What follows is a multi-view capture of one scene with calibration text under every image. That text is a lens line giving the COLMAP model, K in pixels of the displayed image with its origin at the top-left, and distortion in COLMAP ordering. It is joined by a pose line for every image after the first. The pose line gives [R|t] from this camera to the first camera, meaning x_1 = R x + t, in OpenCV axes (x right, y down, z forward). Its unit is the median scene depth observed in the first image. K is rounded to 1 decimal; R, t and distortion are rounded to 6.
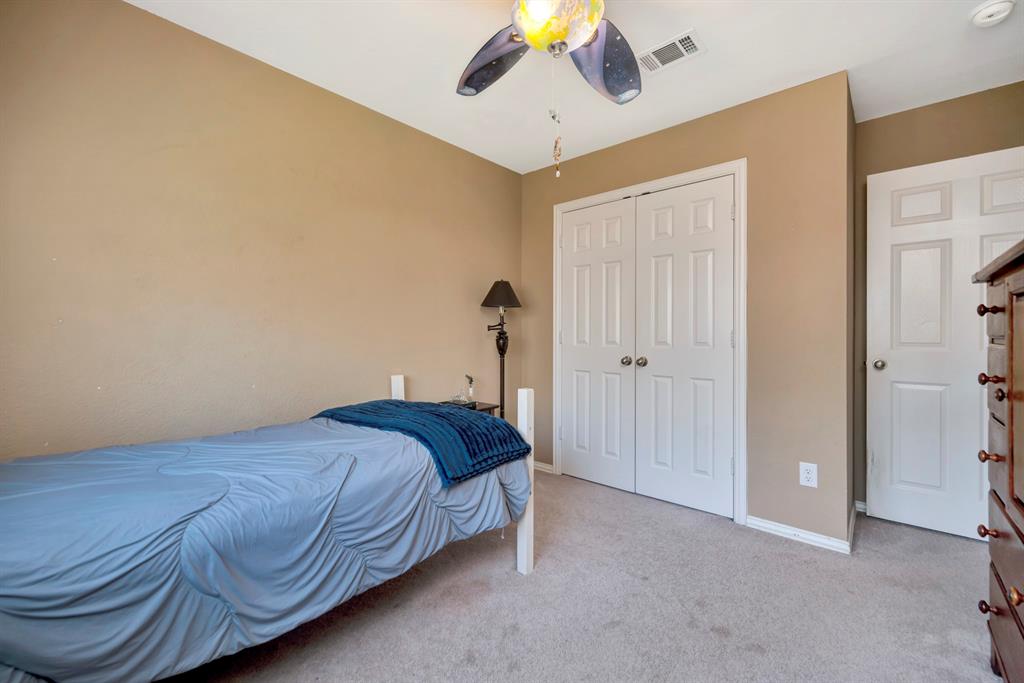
lens RADIAL K [[407.9, 0, 512.3], [0, 407.9, 338.9], [0, 0, 1]] dist [-0.003997, 0.000119]
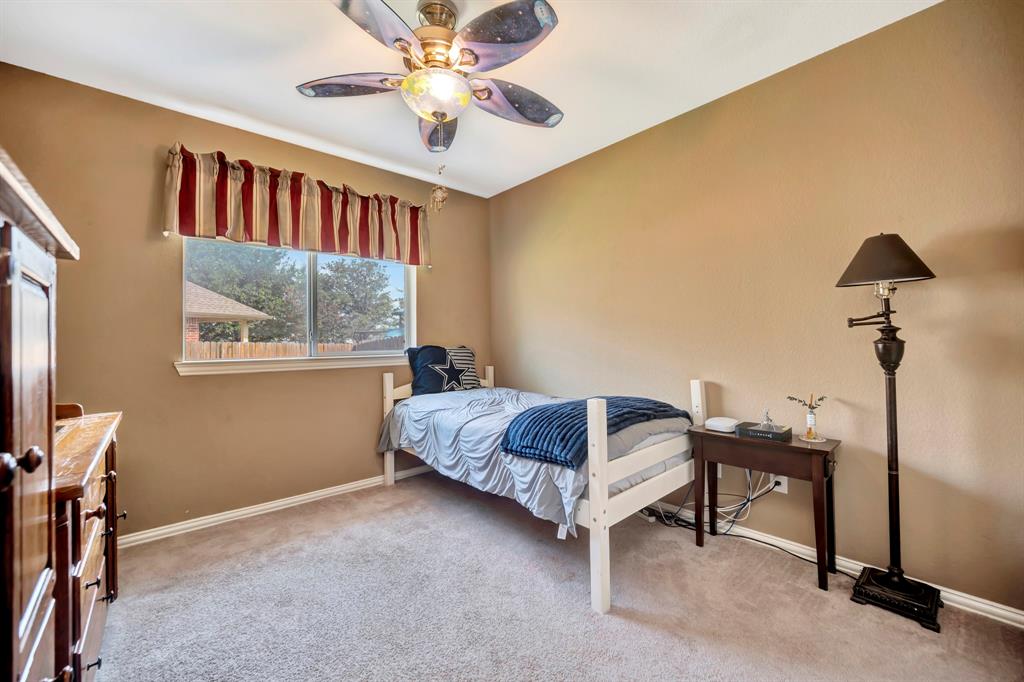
lens RADIAL K [[407.9, 0, 512.9], [0, 407.9, 336.6], [0, 0, 1]] dist [-0.003997, 0.000119]
pose [[-0.089815, -0.011490, -0.995892, 0.572251], [0.000010, 0.999933, -0.011537, 0.000824], [0.995958, -0.001047, -0.089809, 0.563752]]
